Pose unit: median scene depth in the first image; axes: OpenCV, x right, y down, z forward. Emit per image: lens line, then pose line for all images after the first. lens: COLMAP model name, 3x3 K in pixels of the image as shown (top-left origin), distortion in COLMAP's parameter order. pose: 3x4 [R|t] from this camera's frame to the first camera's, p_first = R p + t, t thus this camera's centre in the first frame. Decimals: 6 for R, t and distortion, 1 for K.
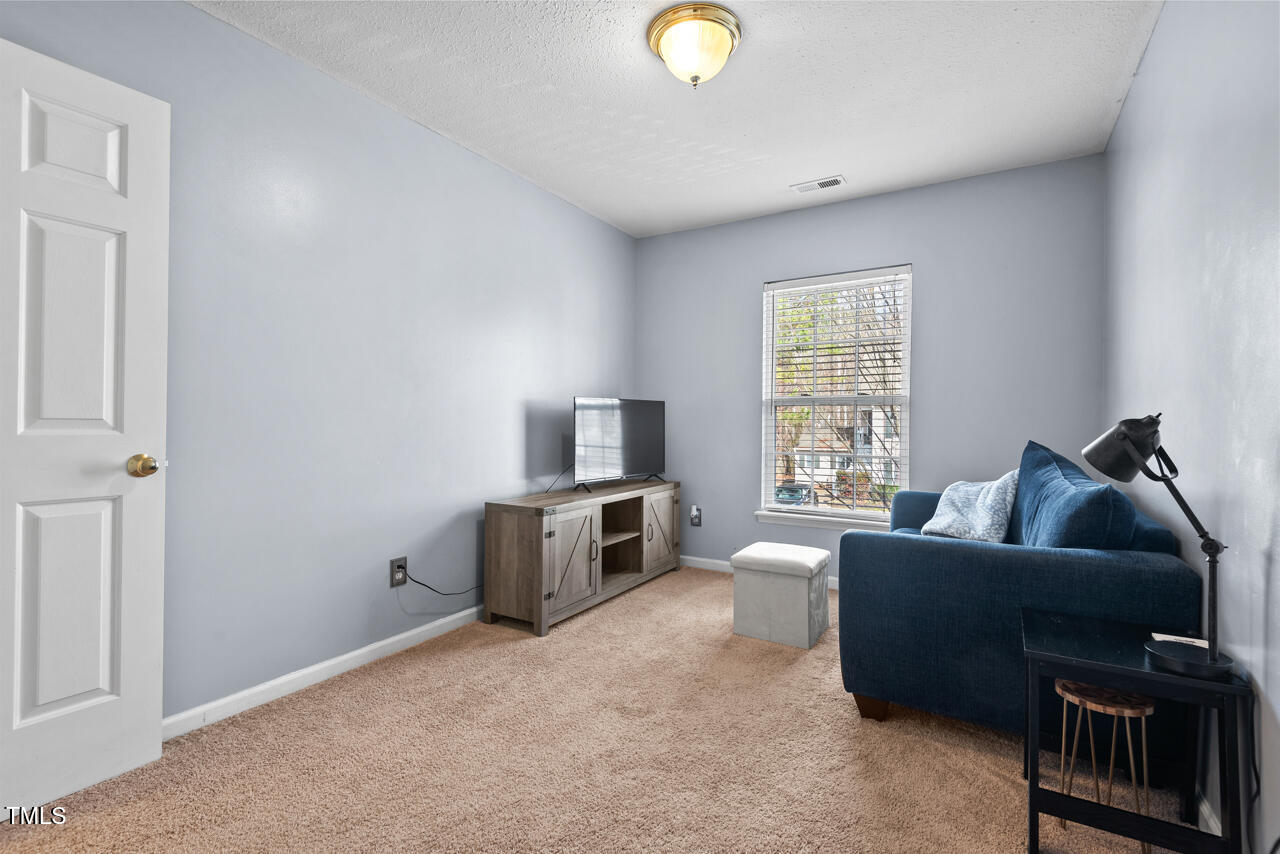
lens RADIAL K [[580.1, 0, 644.8], [0, 580.1, 423.2], [0, 0, 1]] dist [0.025806, -0.015033]
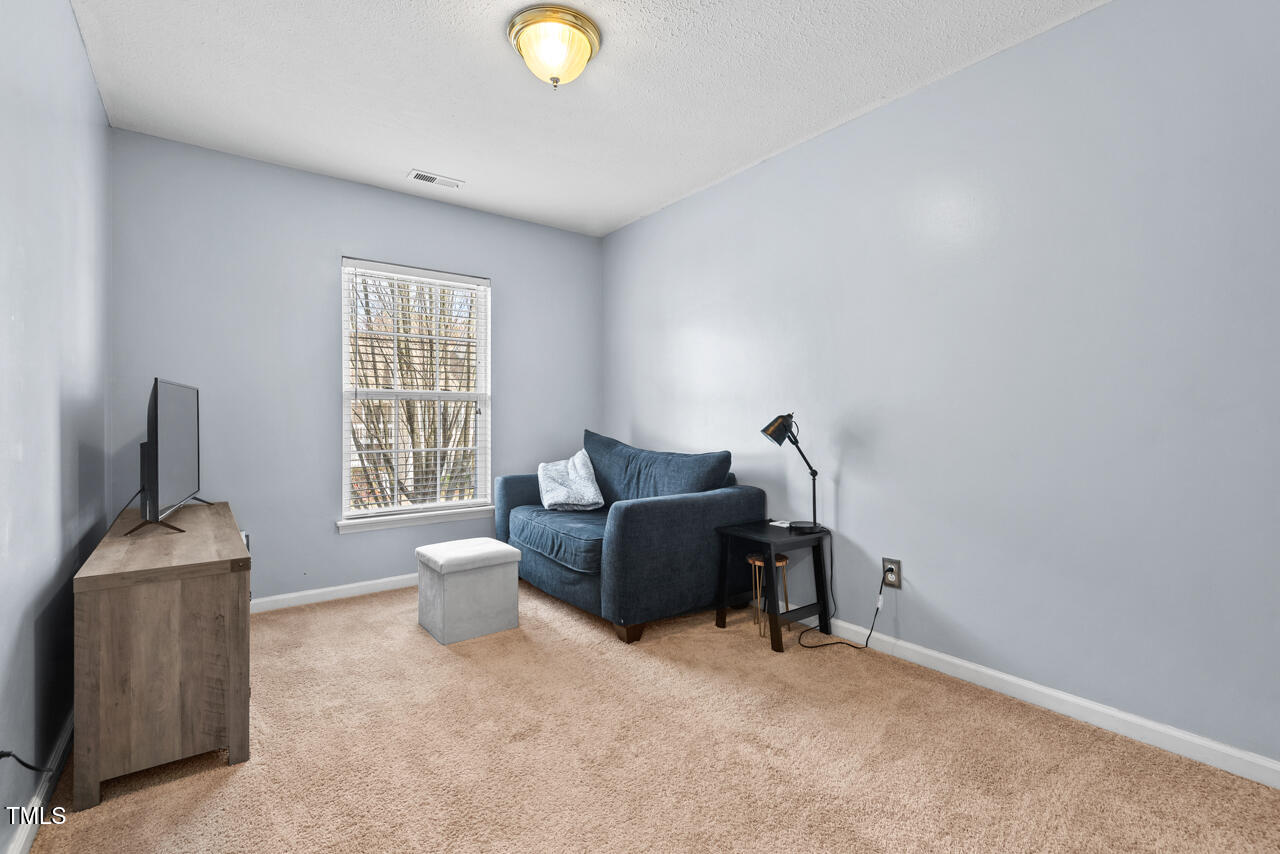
lens RADIAL K [[580.1, 0, 643.2], [0, 580.1, 419.7], [0, 0, 1]] dist [0.025806, -0.015033]
pose [[0.364934, -0.009510, 0.930985, -0.597966], [0.004246, 0.999954, 0.008550, -0.006346], [-0.931024, 0.000833, 0.364958, 0.360643]]
